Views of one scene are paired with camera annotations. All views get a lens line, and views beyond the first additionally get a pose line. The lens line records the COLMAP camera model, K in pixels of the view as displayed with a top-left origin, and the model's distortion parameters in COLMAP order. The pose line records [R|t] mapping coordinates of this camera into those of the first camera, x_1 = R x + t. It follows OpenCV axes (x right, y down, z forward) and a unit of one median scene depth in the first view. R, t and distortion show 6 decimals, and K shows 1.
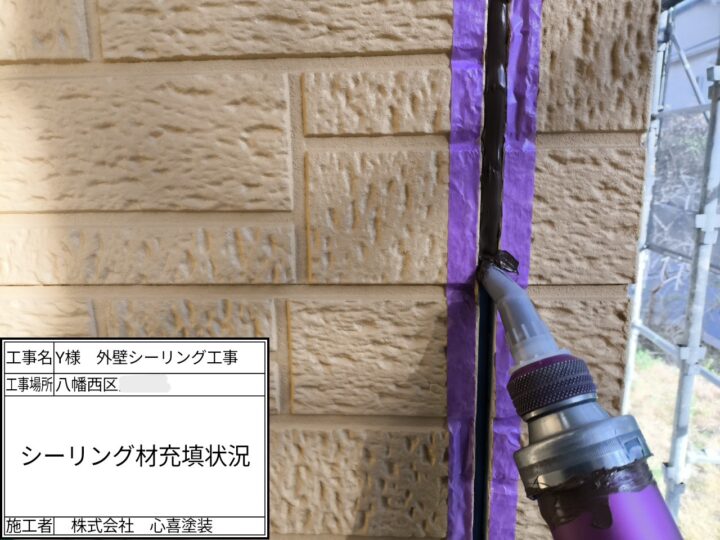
lens RADIAL K [[519.7, 0, 354.5], [0, 519.7, 270.9], [0, 0, 1]] dist [0.044772, -0.053727]
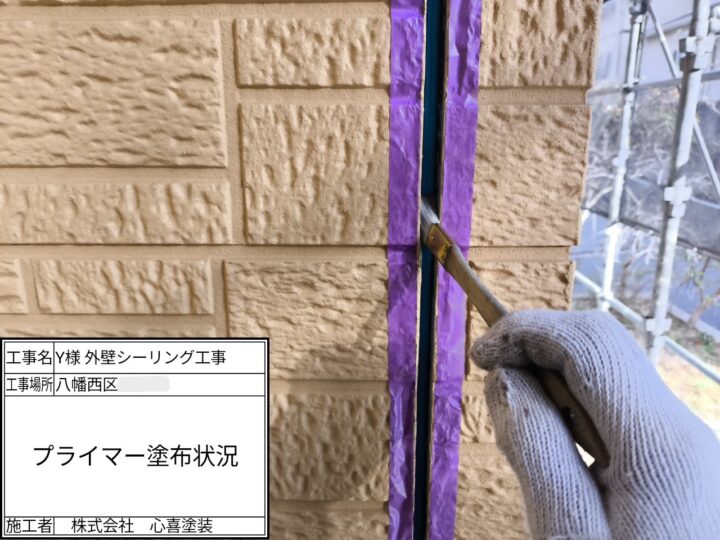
lens RADIAL K [[519.7, 0, 353.6], [0, 519.7, 266.0], [0, 0, 1]] dist [0.044772, -0.053727]
pose [[0.999356, 0.004922, 0.035538, 0.078386], [-0.006403, 0.999110, 0.041687, 0.023595], [-0.035301, -0.041888, 0.998498, 0.030499]]
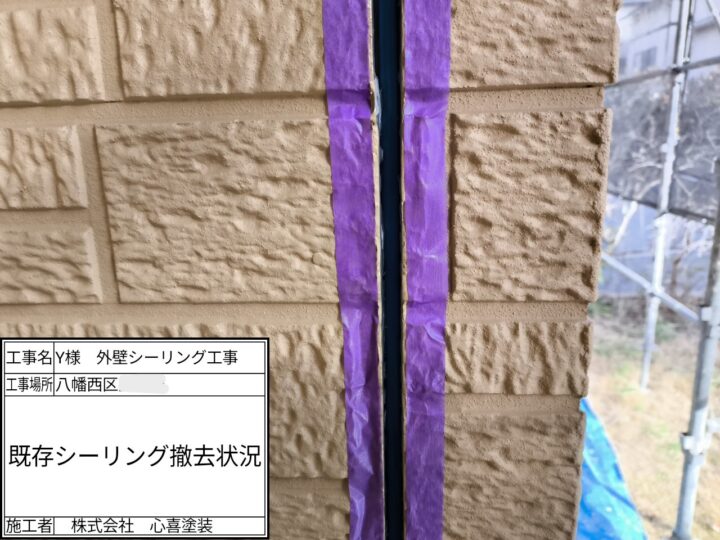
lens RADIAL K [[519.7, 0, 365.1], [0, 519.7, 273.0], [0, 0, 1]] dist [0.044772, -0.053727]
pose [[0.999783, -0.005418, -0.020093, 0.235058], [0.006211, 0.999196, 0.039609, 0.223907], [0.019863, -0.039725, 0.999013, 0.335409]]
